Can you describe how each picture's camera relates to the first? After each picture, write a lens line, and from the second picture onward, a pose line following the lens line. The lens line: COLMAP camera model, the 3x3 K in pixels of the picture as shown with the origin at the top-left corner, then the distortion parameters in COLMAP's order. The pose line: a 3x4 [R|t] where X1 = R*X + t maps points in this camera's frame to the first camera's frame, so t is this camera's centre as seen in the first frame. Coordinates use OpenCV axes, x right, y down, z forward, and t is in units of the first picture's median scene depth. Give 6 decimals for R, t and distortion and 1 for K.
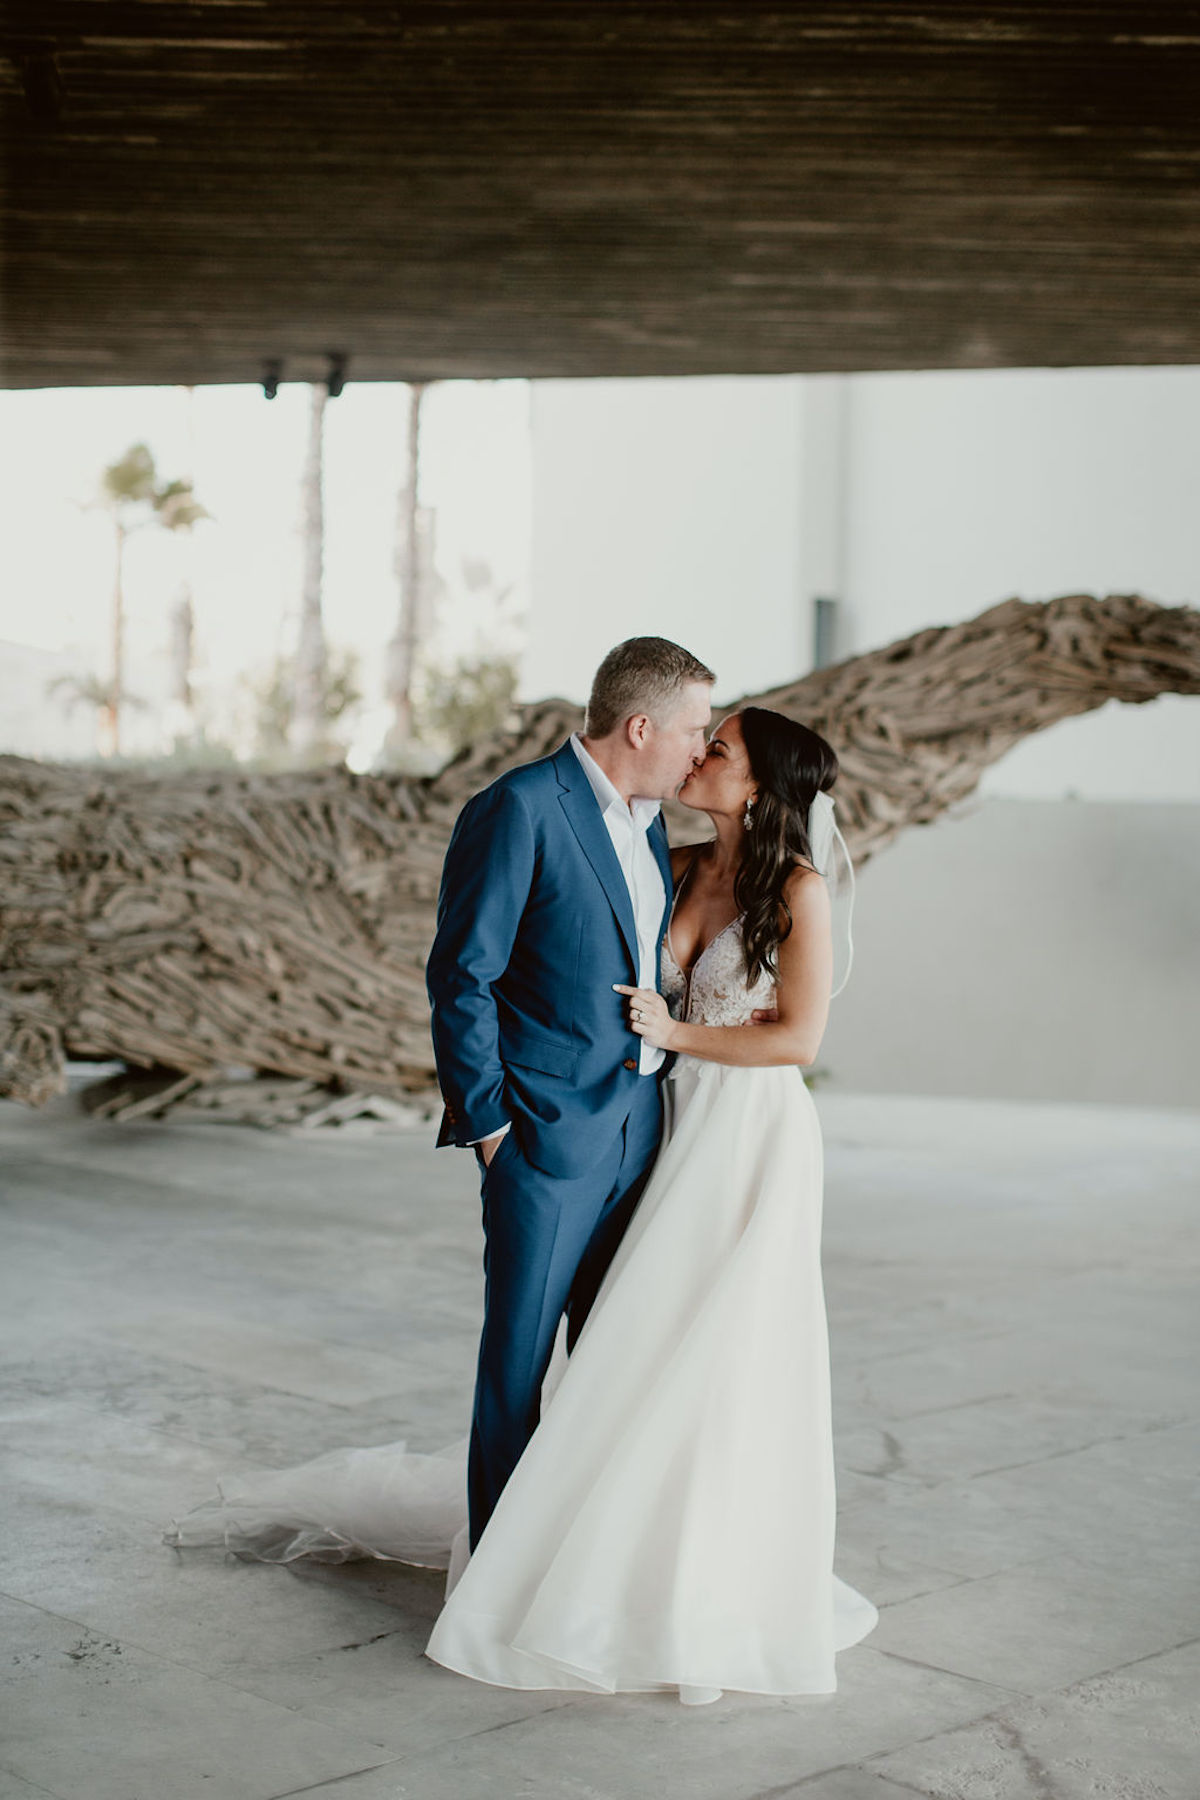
lens RADIAL K [[2569.3, 0, 600.0], [0, 2569.3, 900.0], [0, 0, 1]] dist [0.031490, 0.060542]
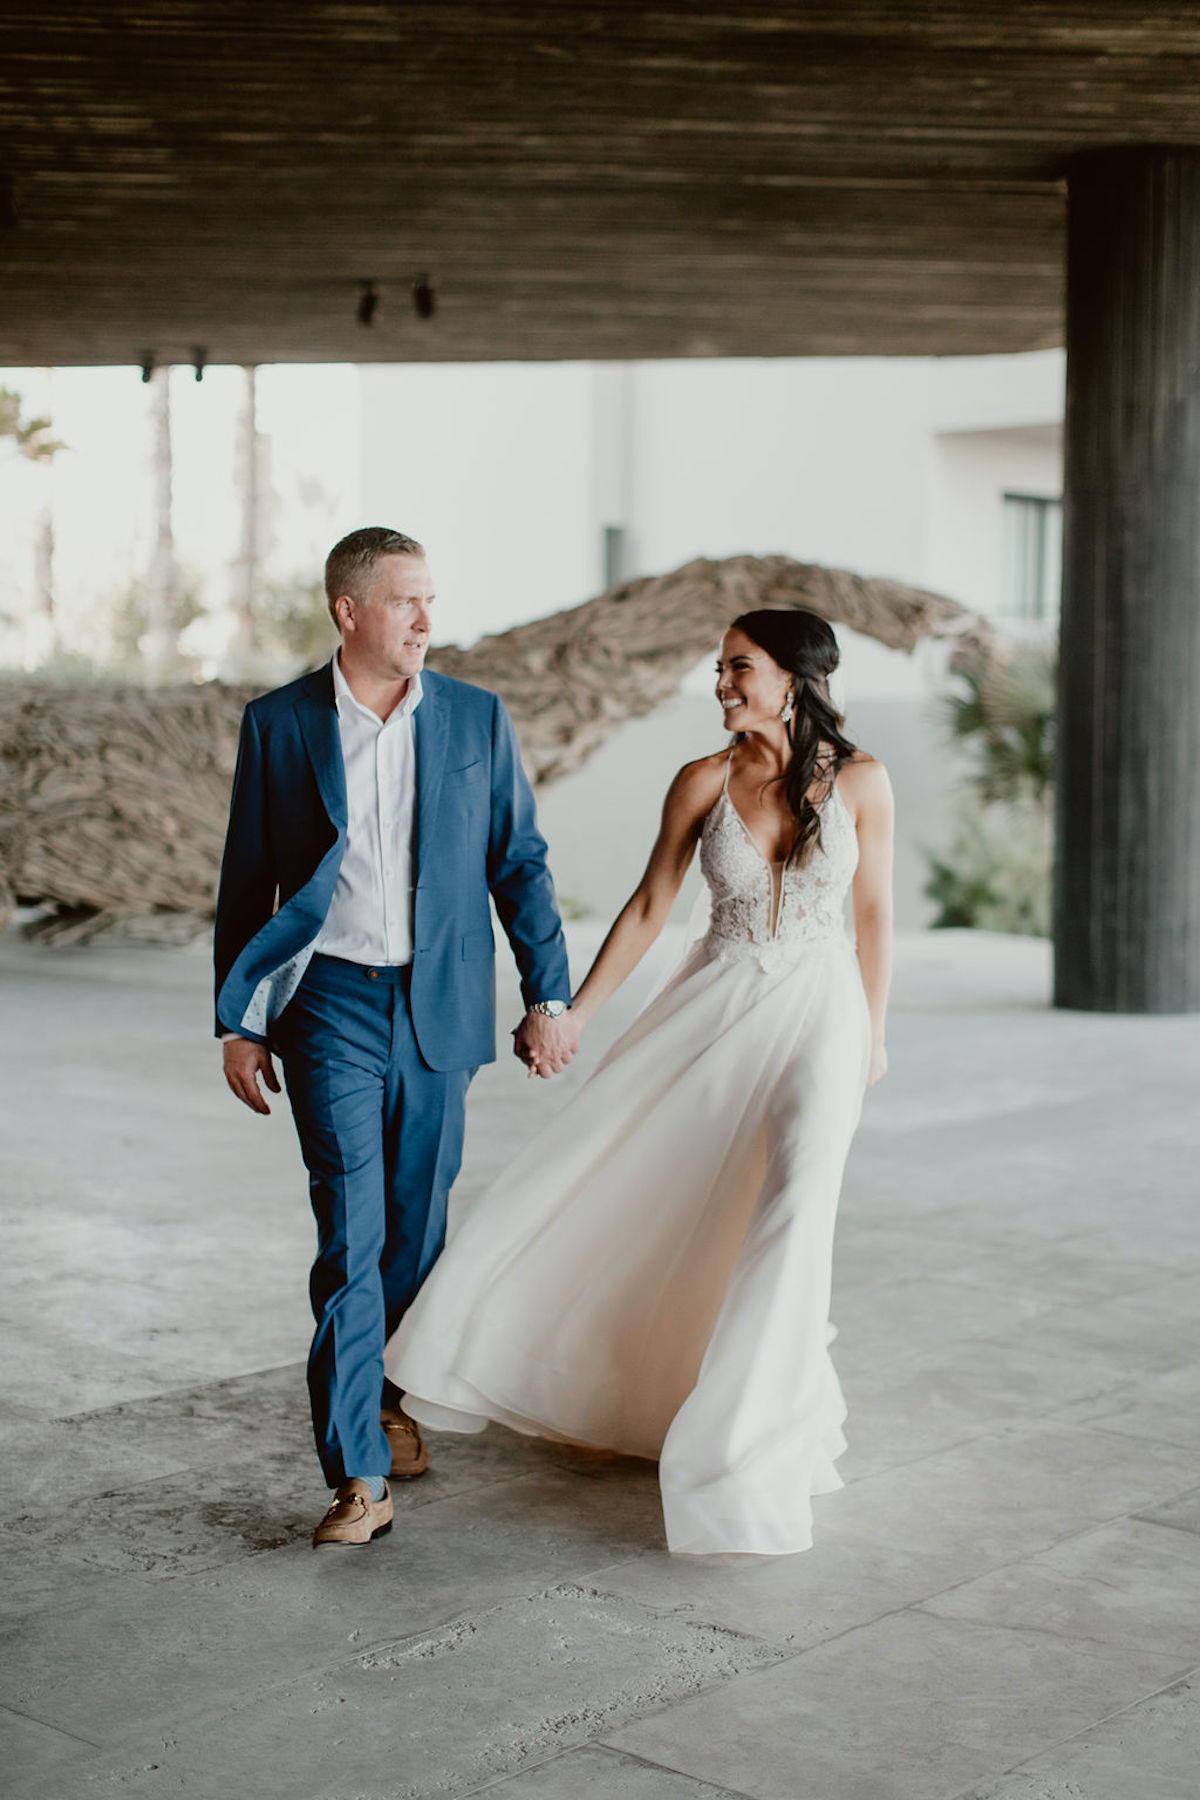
lens RADIAL K [[2569.3, 0, 600.0], [0, 2569.3, 900.0], [0, 0, 1]] dist [0.031490, 0.060542]
pose [[0.997977, -0.014444, 0.061907, 0.014996], [0.012111, 0.999208, 0.037896, 0.014940], [-0.062405, -0.037069, 0.997362, -0.360684]]
